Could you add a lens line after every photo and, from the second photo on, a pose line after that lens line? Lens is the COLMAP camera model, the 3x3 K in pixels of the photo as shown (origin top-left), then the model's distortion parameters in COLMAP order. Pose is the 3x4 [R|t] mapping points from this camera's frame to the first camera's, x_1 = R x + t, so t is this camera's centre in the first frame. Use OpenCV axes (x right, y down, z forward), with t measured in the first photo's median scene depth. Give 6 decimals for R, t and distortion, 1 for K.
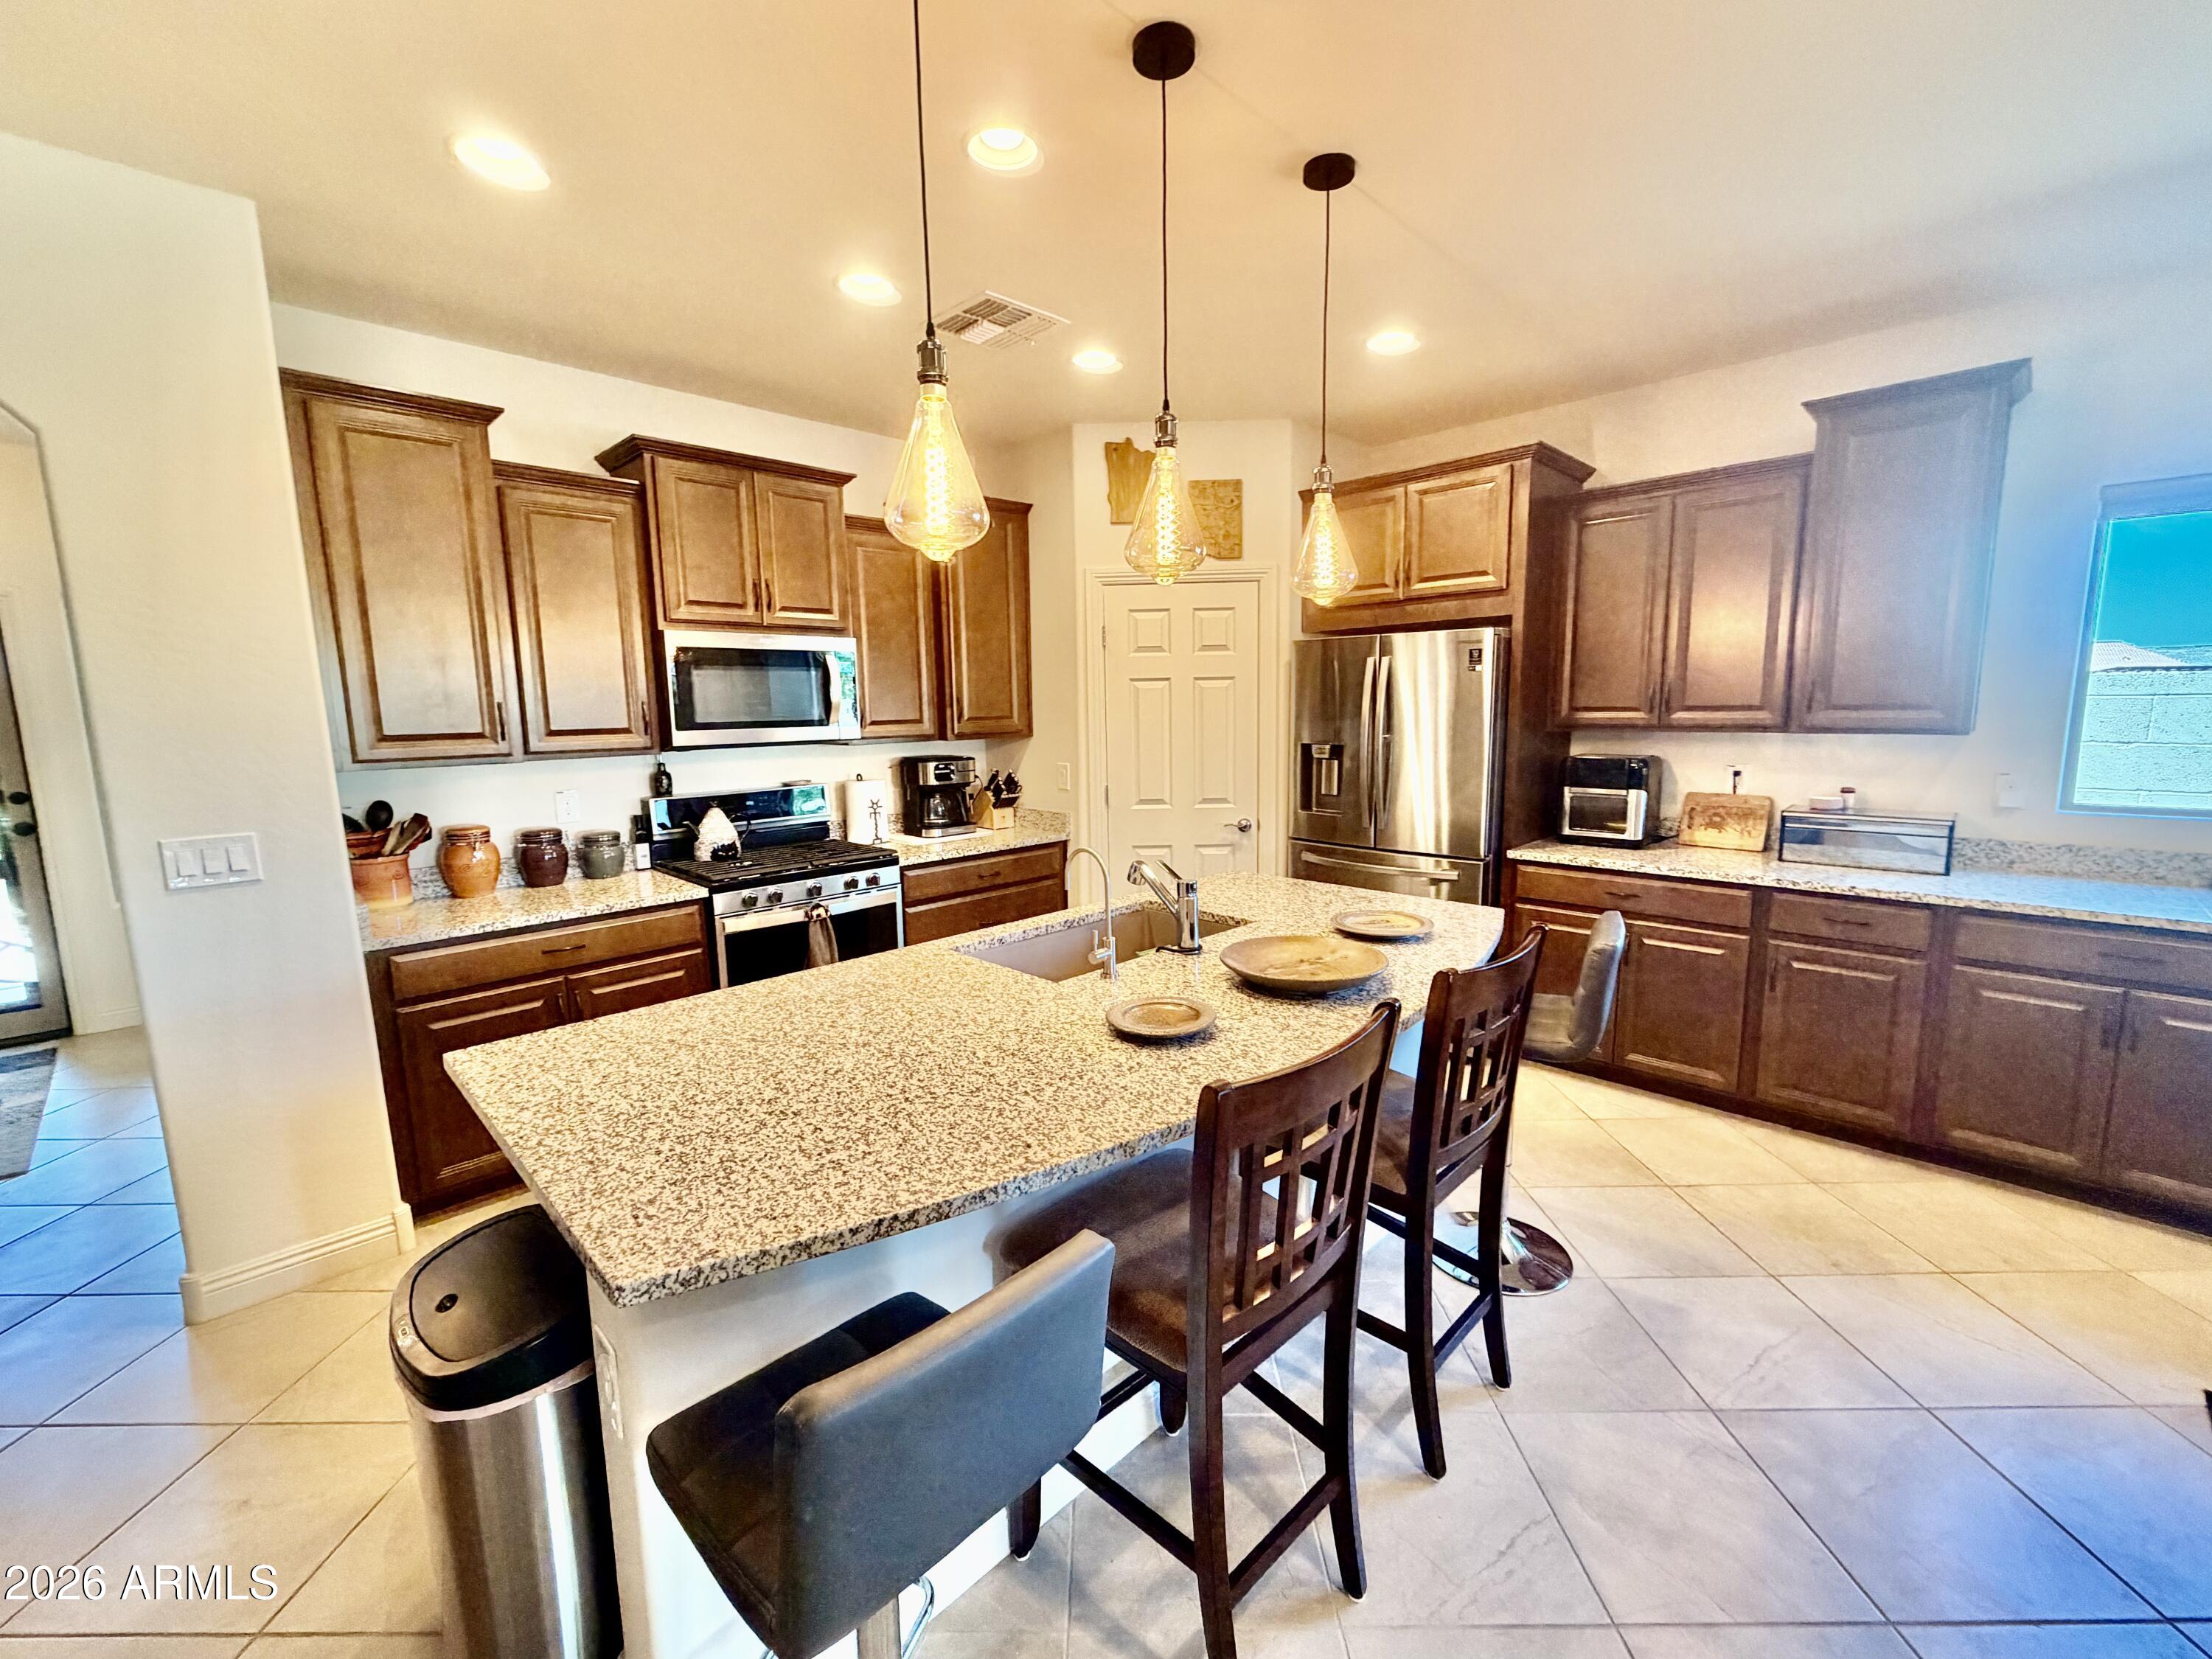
lens RADIAL K [[898.3, 0, 1102.8], [0, 898.3, 825.8], [0, 0, 1]] dist [0.000527, -0.000275]
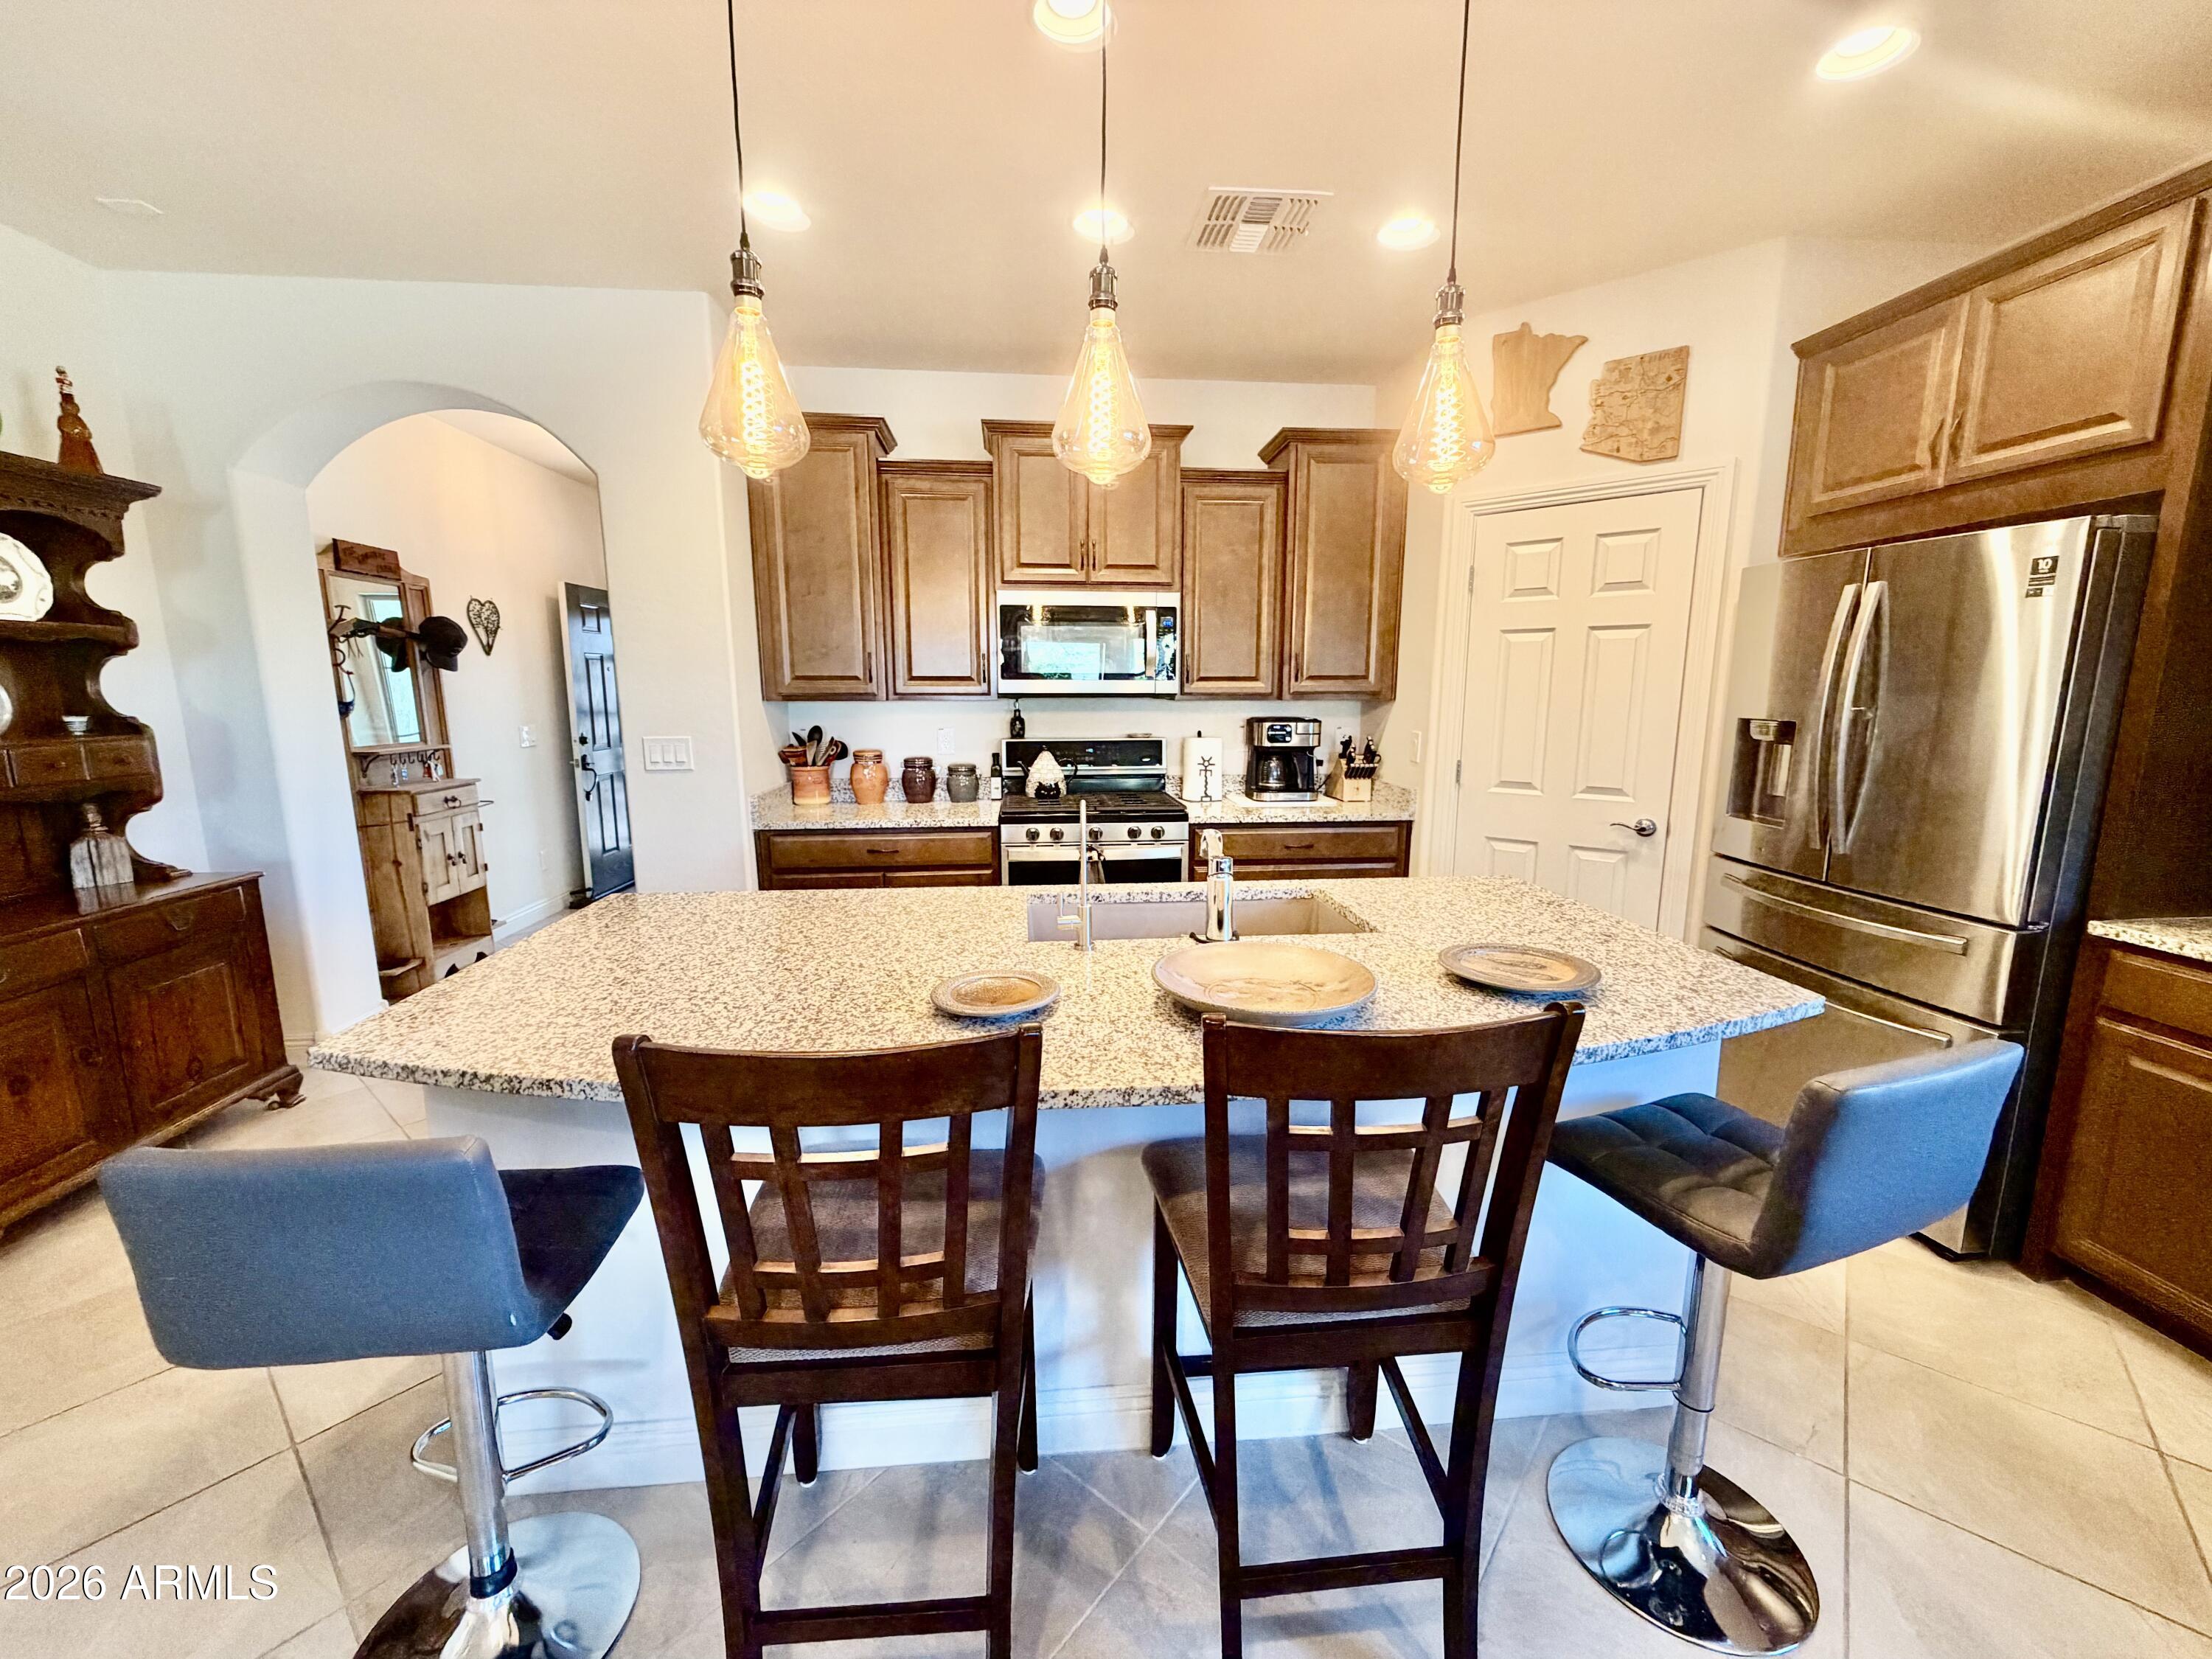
lens RADIAL K [[872.2, 0, 1100.8], [0, 872.2, 826.2], [0, 0, 1]] dist [0.001574, 0.000636]
pose [[0.774570, 0.119226, -0.621149, 0.304175], [-0.099772, 0.992809, 0.066150, -0.005624], [0.624569, 0.010736, 0.780896, 0.192472]]
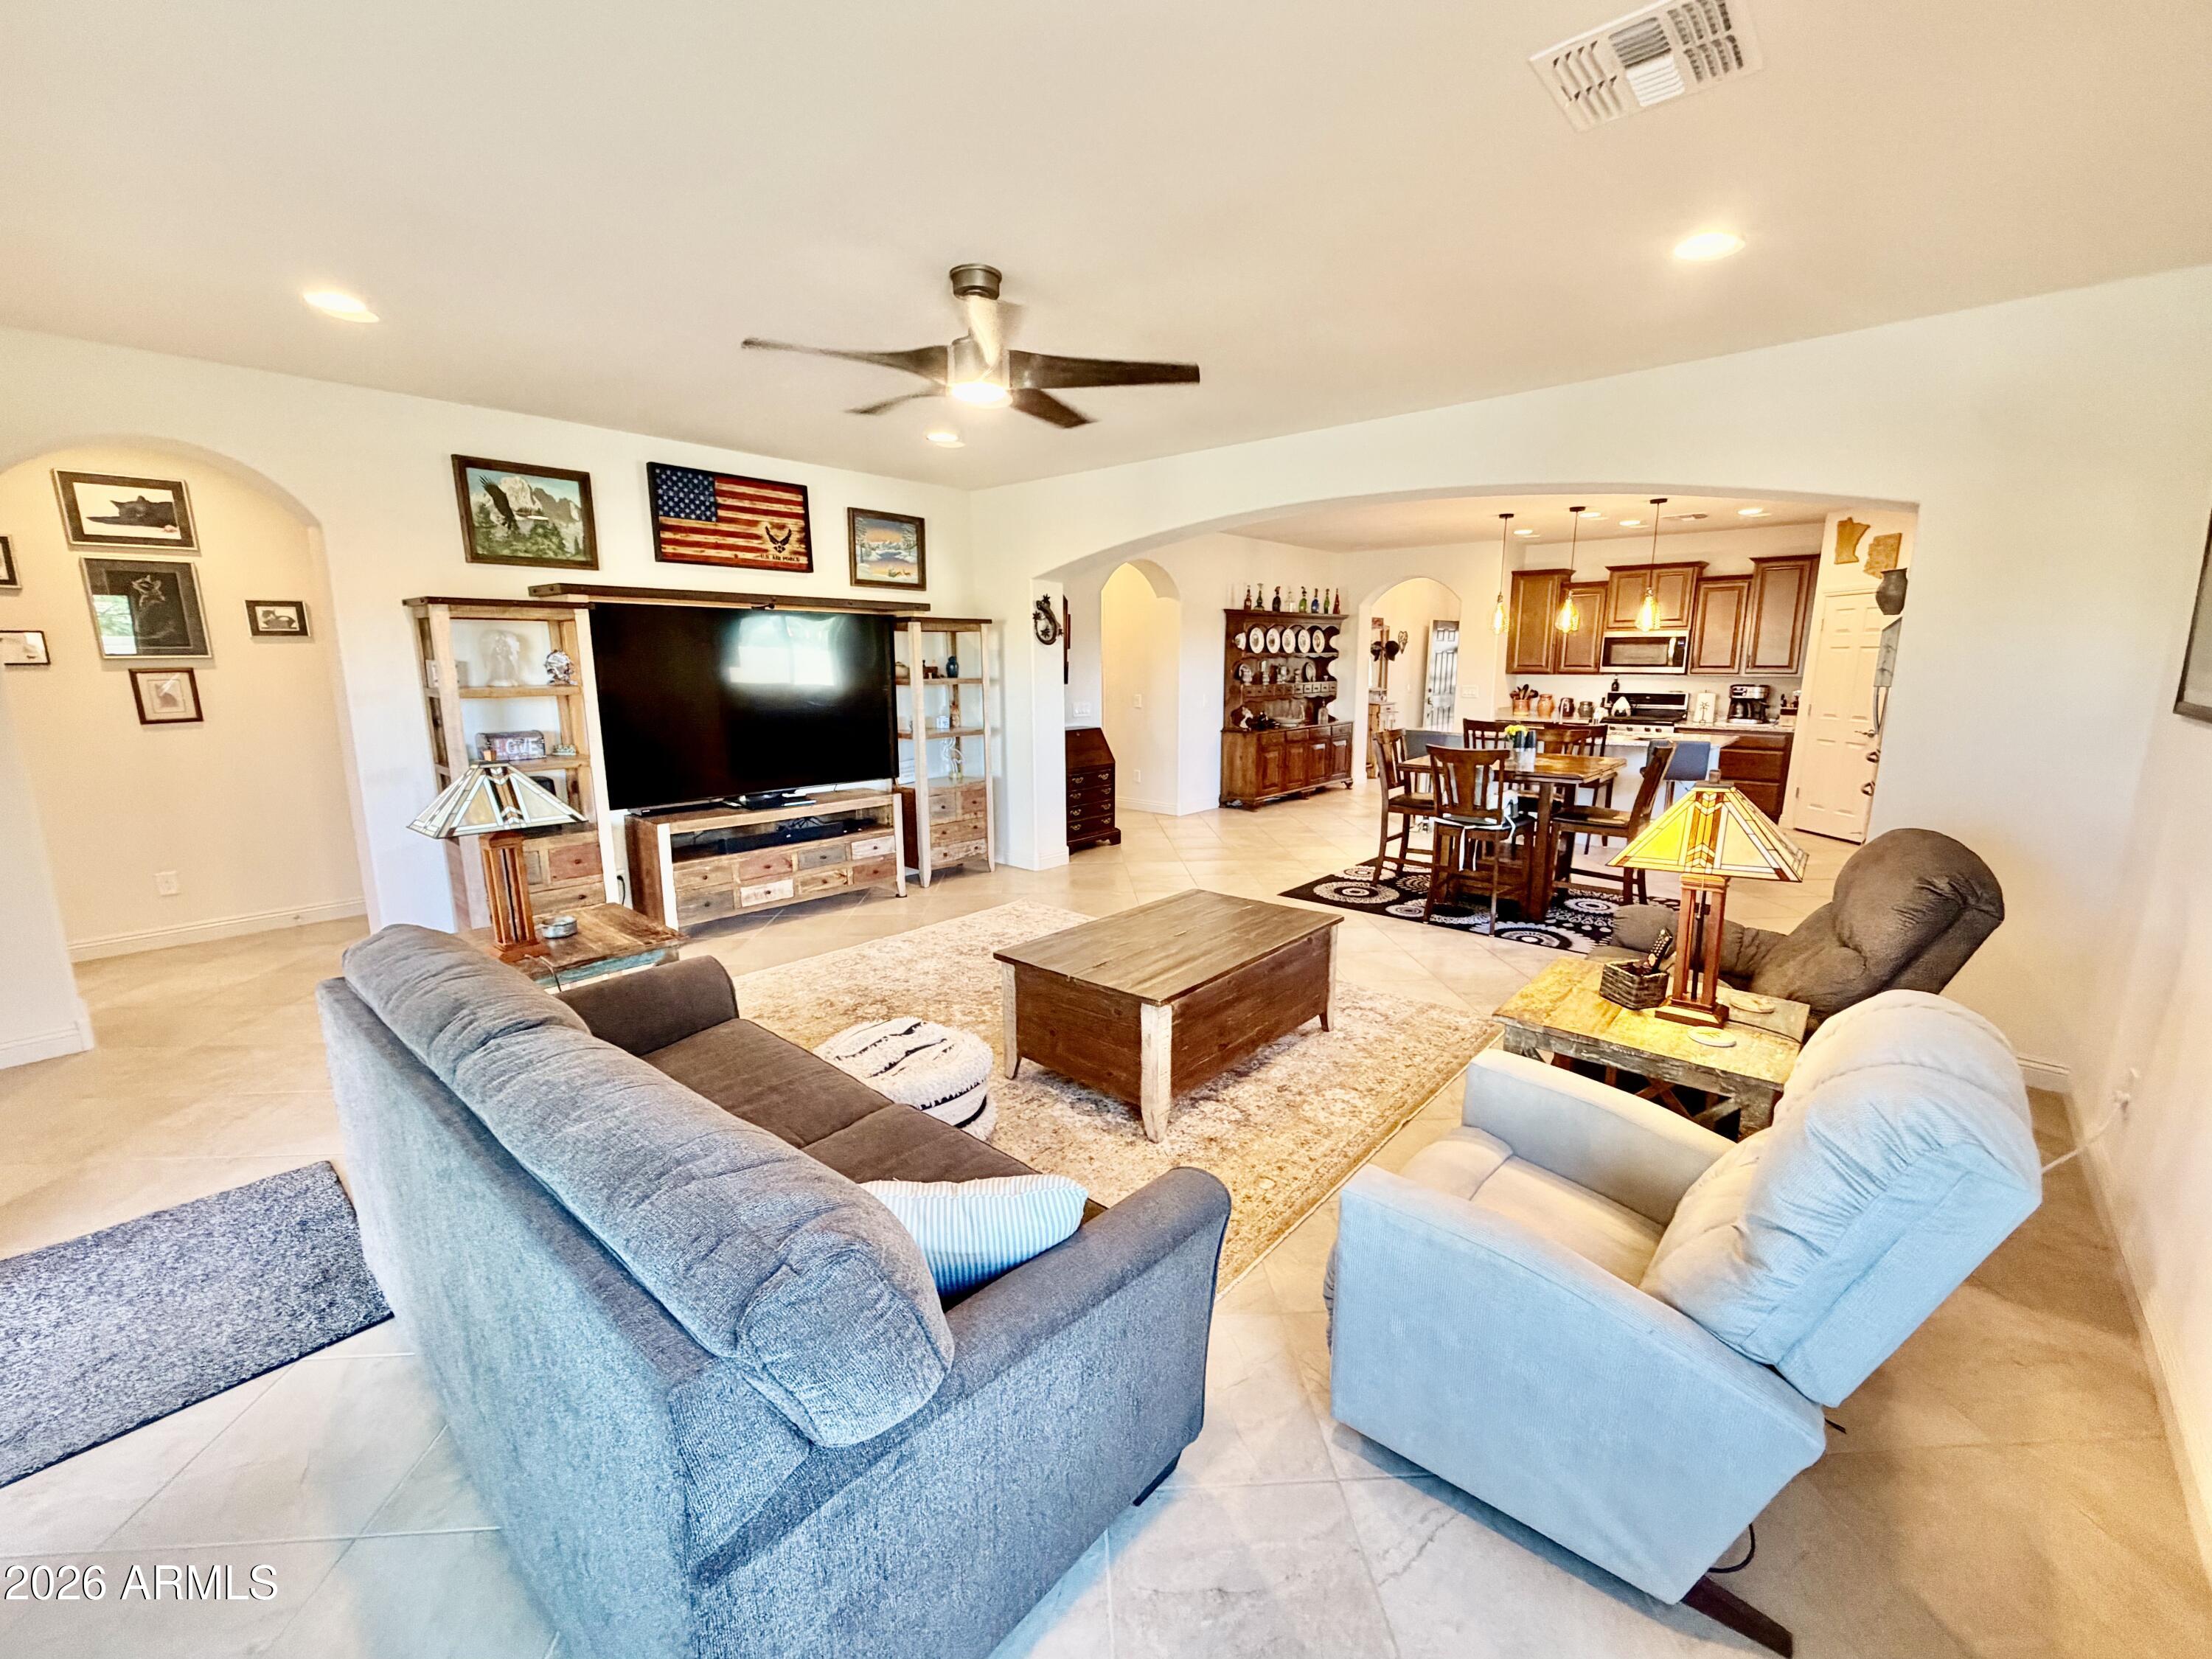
lens RADIAL K [[898.3, 0, 1102.8], [0, 898.3, 825.8], [0, 0, 1]] dist [0.000527, -0.000275]
pose [[0.056064, 0.202553, -0.977665, 2.131542], [-0.133607, 0.971920, 0.193701, 0.041796], [0.989447, 0.119764, 0.081553, -0.685685]]
